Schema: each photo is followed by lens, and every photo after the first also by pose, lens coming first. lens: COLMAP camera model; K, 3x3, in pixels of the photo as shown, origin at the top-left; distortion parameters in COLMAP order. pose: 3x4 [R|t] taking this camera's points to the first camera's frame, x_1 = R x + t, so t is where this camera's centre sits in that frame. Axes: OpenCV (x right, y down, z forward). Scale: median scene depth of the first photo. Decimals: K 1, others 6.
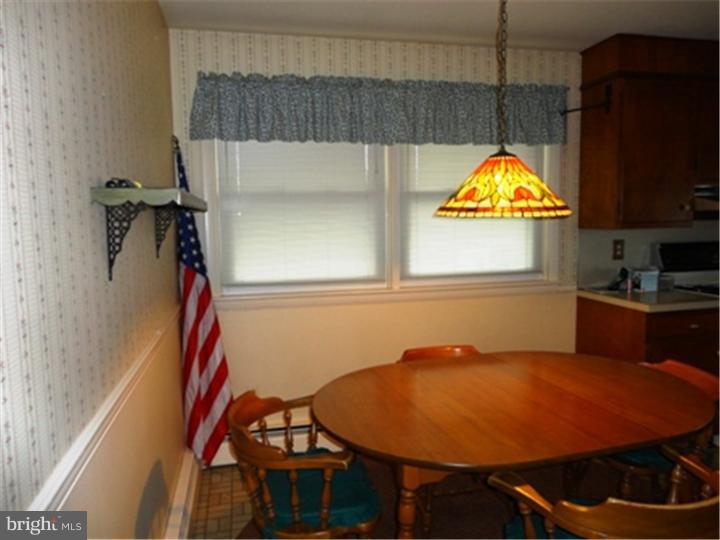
lens RADIAL K [[529.6, 0, 359.2], [0, 529.6, 271.3], [0, 0, 1]] dist [-0.005704, 0.008482]
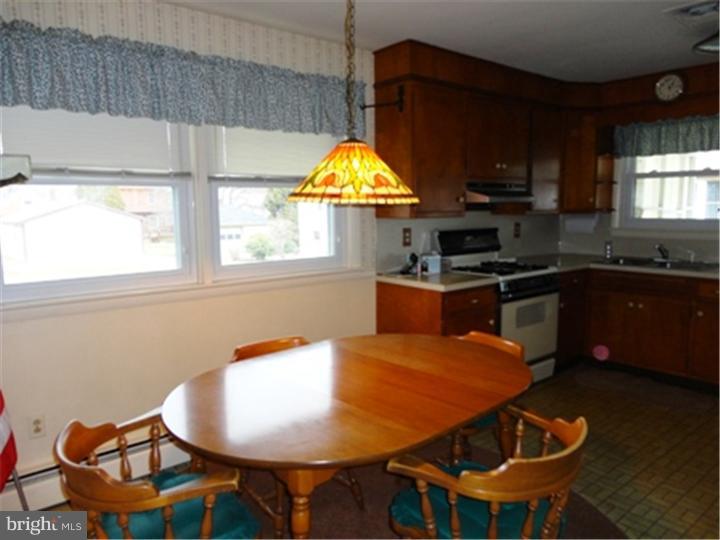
lens RADIAL K [[529.6, 0, 359.2], [0, 529.6, 271.3], [0, 0, 1]] dist [-0.005704, 0.008482]
pose [[0.894278, -0.045604, 0.445182, -0.112873], [0.039354, 0.998954, 0.023278, 0.000896], [-0.445778, -0.003297, 0.895138, 0.066343]]
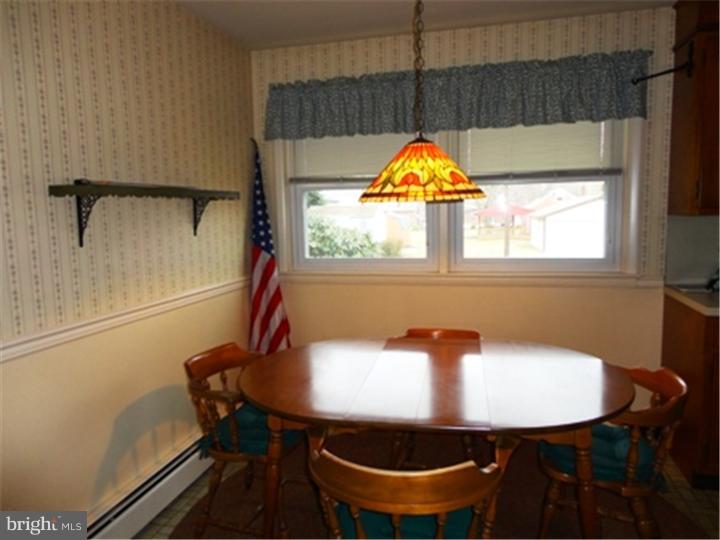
lens RADIAL K [[522.3, 0, 357.8], [0, 522.3, 272.7], [0, 0, 1]] dist [-0.003539, -0.001323]
pose [[0.887683, 0.052975, -0.457397, 0.420163], [-0.040104, 0.998480, 0.037811, 0.001577], [0.458705, -0.015221, 0.888458, 0.022195]]
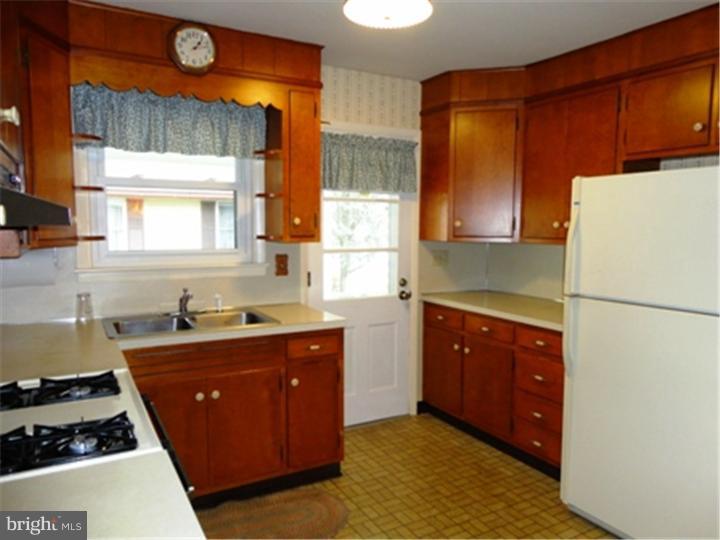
lens RADIAL K [[522.3, 0, 357.8], [0, 522.3, 272.7], [0, 0, 1]] dist [-0.003539, -0.001323]
pose [[-0.275199, -0.073714, 0.958557, 0.311200], [0.093175, 0.990317, 0.102906, -0.107553], [-0.956862, 0.117633, -0.265666, 0.960603]]
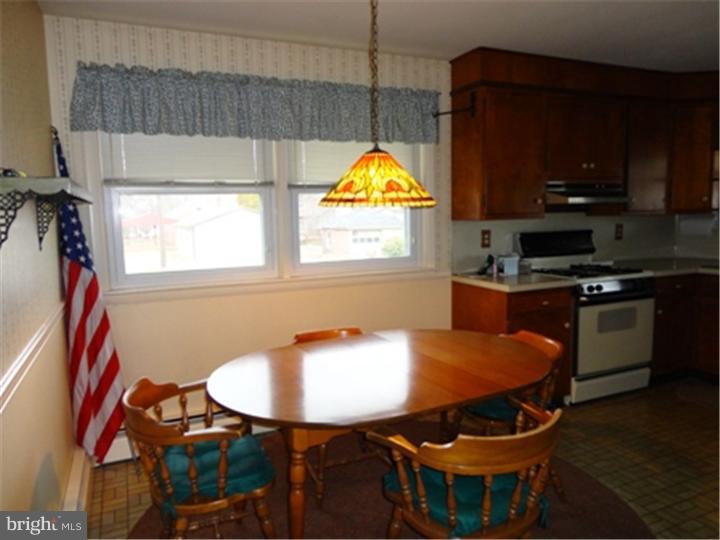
lens RADIAL K [[525.9, 0, 358.3], [0, 525.9, 274.7], [0, 0, 1]] dist [-0.005274, 0.005550]
pose [[0.981207, -0.025740, 0.191232, 0.009034], [0.023188, 0.999610, 0.015571, 0.014234], [-0.191558, -0.010844, 0.981421, -0.056012]]
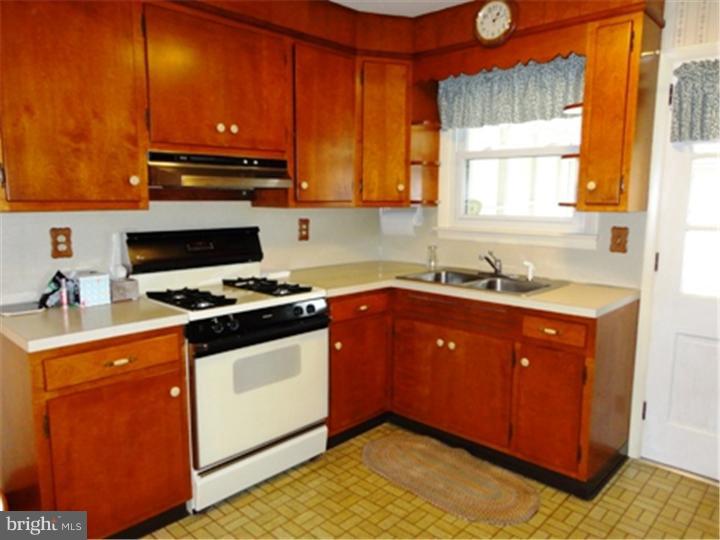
lens RADIAL K [[529.6, 0, 359.2], [0, 529.6, 271.3], [0, 0, 1]] dist [-0.005704, 0.008482]
pose [[0.835308, -0.053940, 0.547129, 0.523400], [0.033270, 0.998311, 0.047627, -0.029051], [-0.548774, -0.021581, 0.835692, 0.290709]]
